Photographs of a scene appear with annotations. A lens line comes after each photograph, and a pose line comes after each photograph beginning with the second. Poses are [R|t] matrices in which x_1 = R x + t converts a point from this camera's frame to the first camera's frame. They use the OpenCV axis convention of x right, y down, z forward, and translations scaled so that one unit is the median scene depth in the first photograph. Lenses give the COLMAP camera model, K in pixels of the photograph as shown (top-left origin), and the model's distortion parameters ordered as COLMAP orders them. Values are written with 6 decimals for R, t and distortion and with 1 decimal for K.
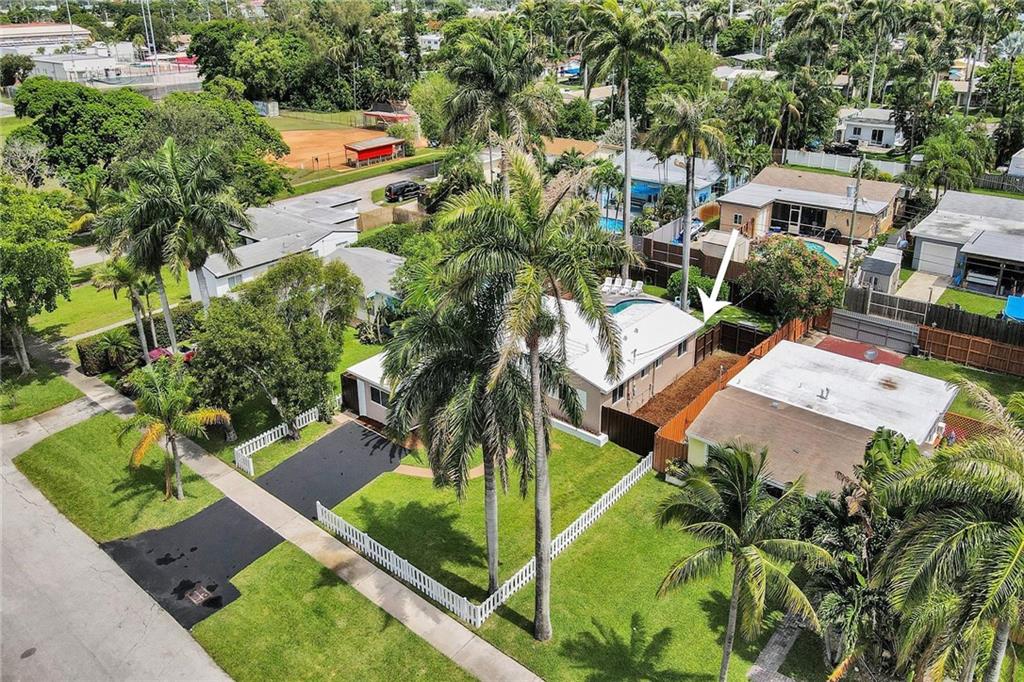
lens RADIAL K [[745.4, 0, 457.7], [0, 745.4, 289.3], [0, 0, 1]] dist [0.012426, 0.005590]
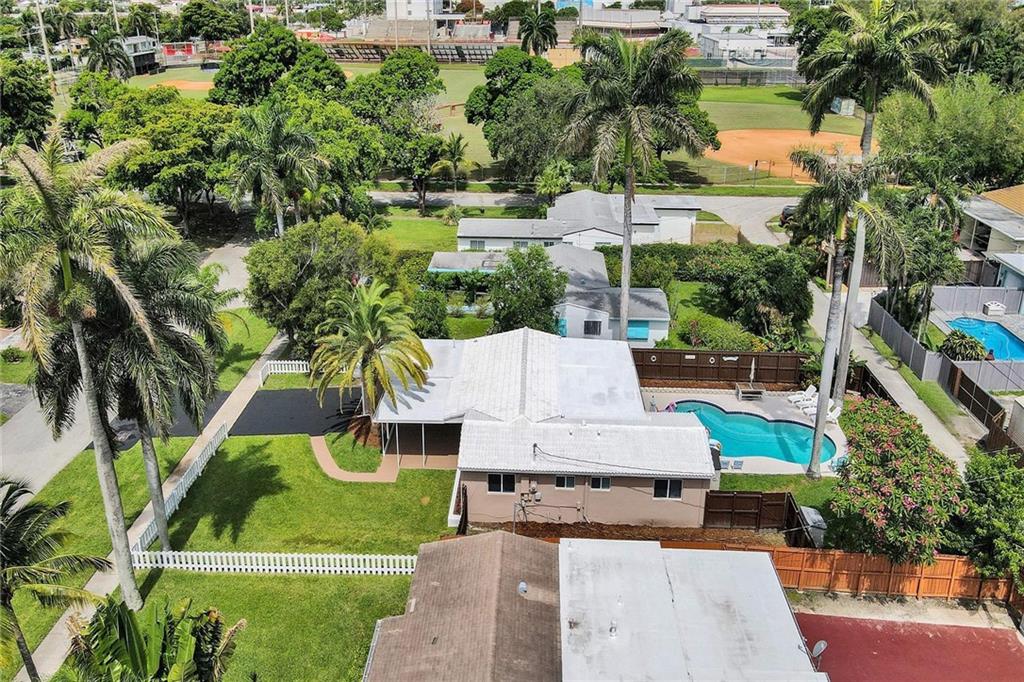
lens RADIAL K [[730.4, 0, 511.6], [0, 730.4, 303.5], [0, 0, 1]] dist [0.004055, 0.007438]
pose [[0.640829, 0.327561, -0.694293, 0.518549], [-0.297182, 0.939735, 0.169061, -0.131948], [0.707829, 0.097992, 0.699554, 0.319119]]
